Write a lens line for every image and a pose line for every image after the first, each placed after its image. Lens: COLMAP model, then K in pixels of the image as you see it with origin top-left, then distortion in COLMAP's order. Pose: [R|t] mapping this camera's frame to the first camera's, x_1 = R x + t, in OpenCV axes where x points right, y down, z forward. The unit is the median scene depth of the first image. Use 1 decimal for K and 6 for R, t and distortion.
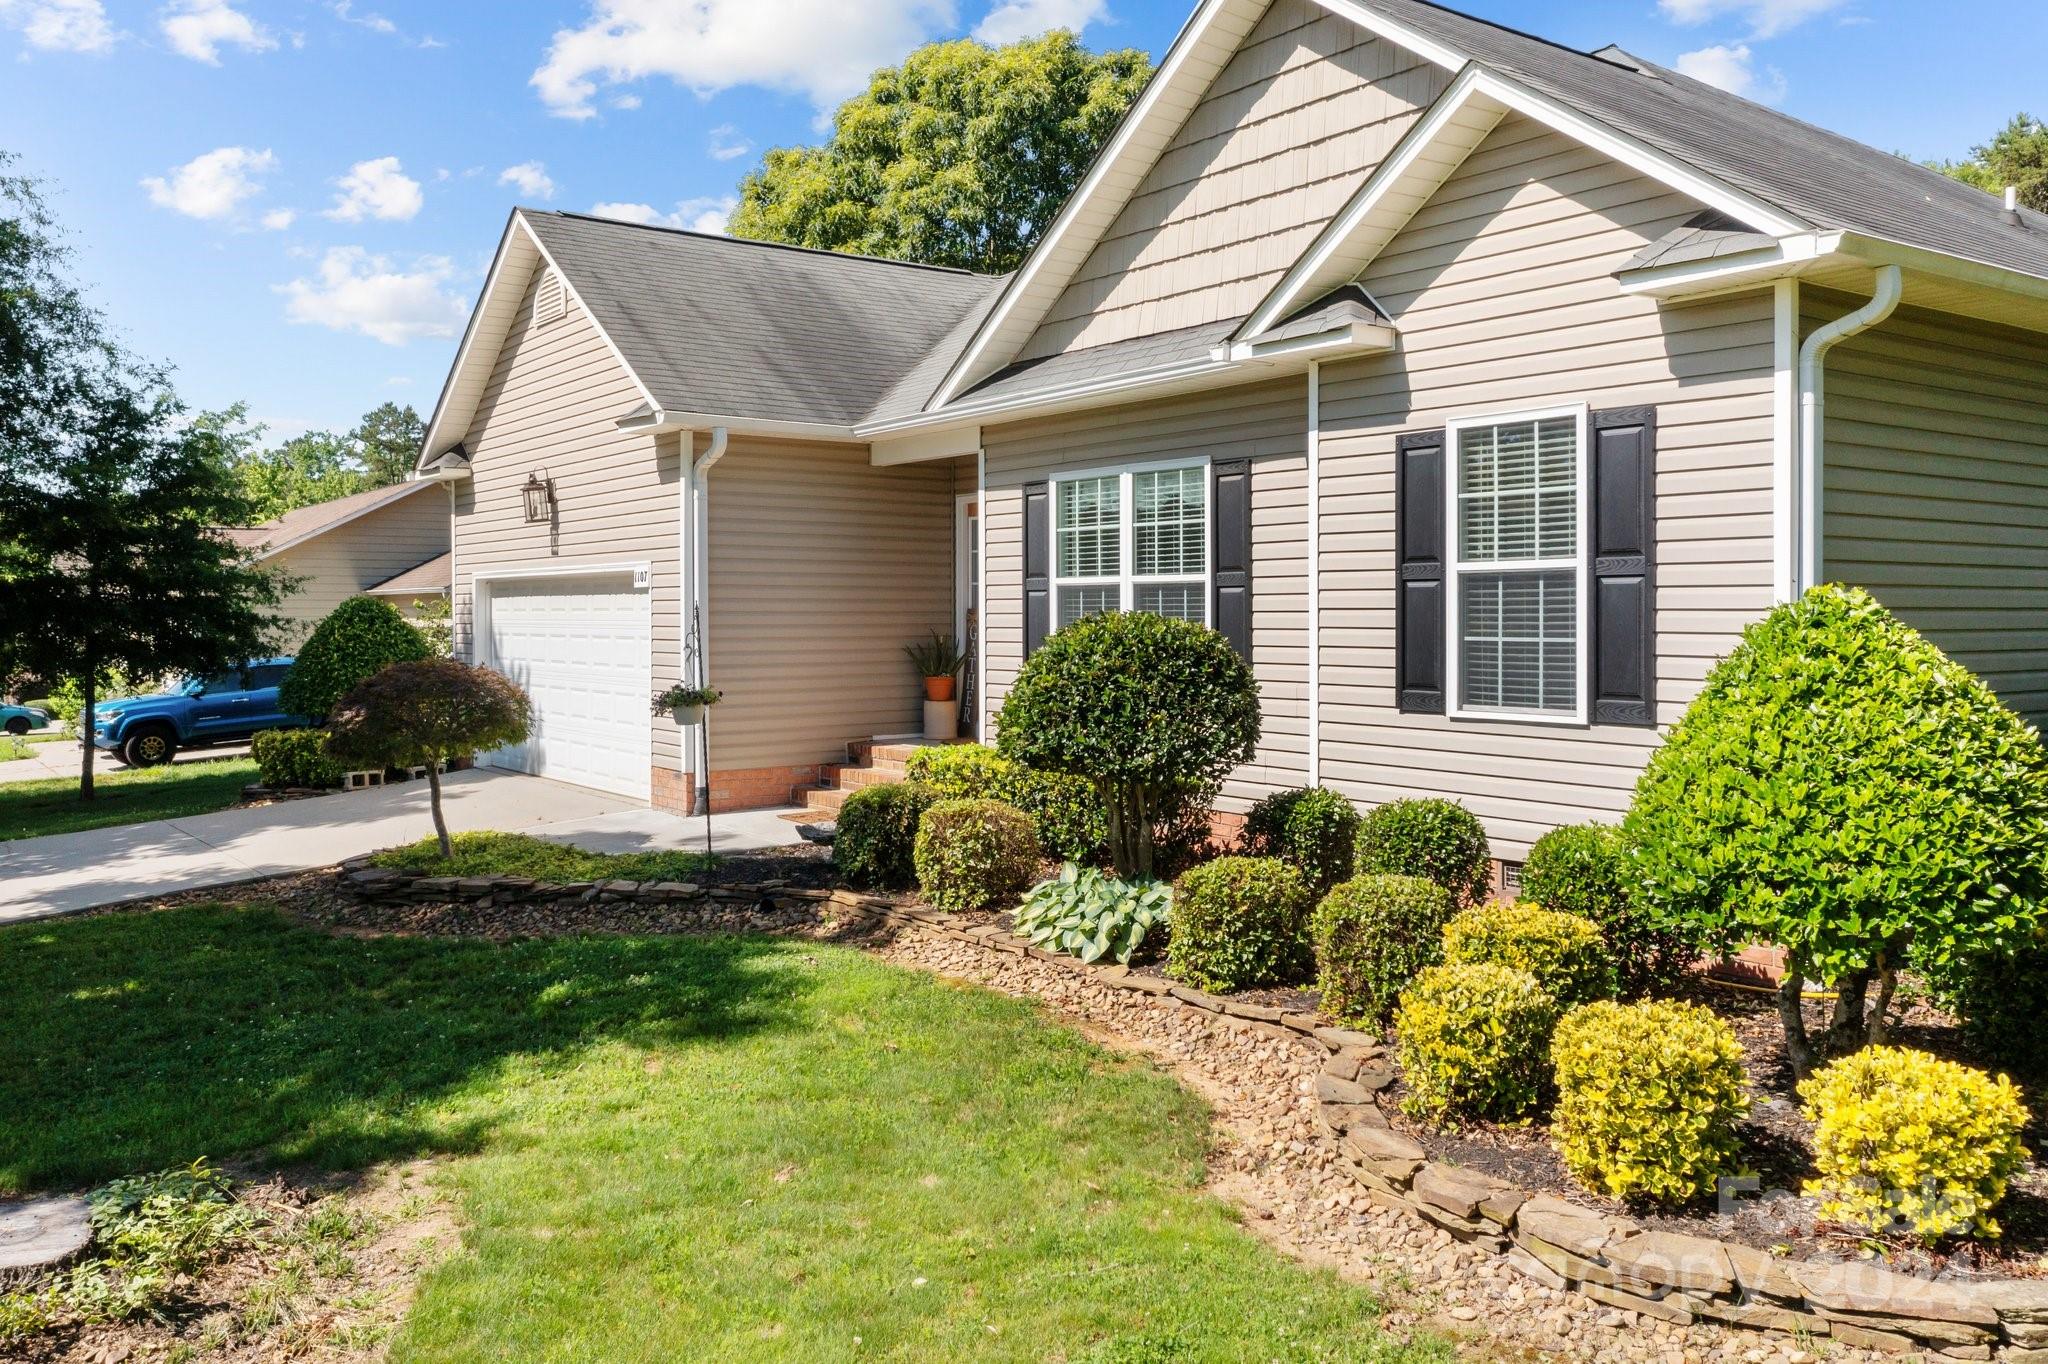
lens RADIAL K [[1641.0, 0, 1024.3], [0, 1641.0, 632.4], [0, 0, 1]] dist [0.001519, 0.003935]
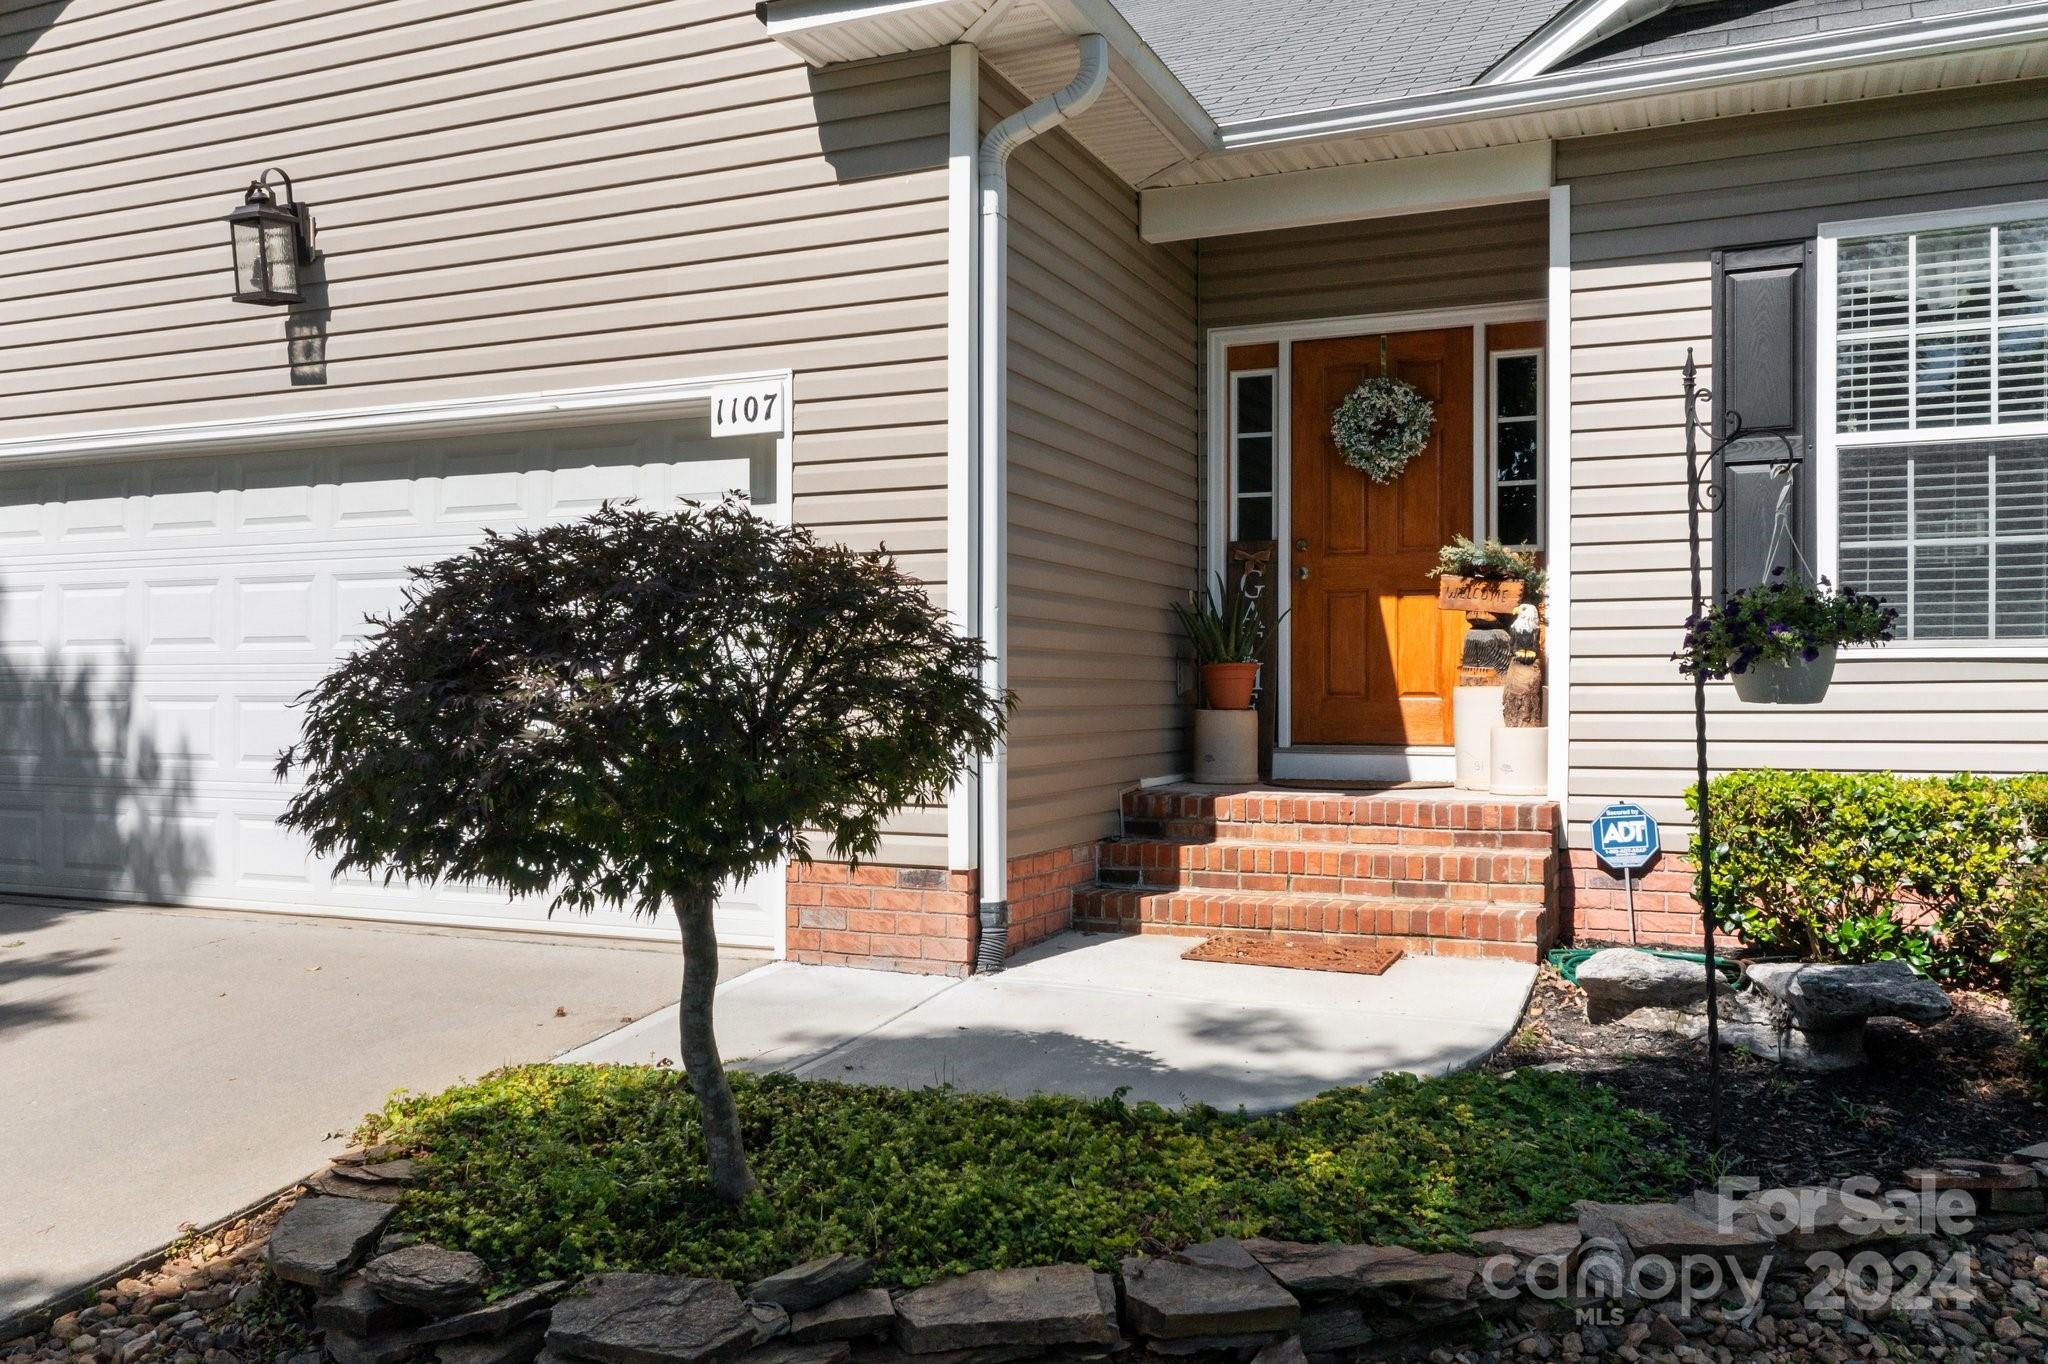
lens RADIAL K [[1633.4, 0, 1028.3], [0, 1633.4, 693.7], [0, 0, 1]] dist [0.002598, -0.004238]
pose [[0.860092, 0.003491, 0.510128, -0.533613], [0.003101, 0.999922, -0.012071, 0.061127], [-0.510130, 0.011964, 0.860014, 0.842449]]
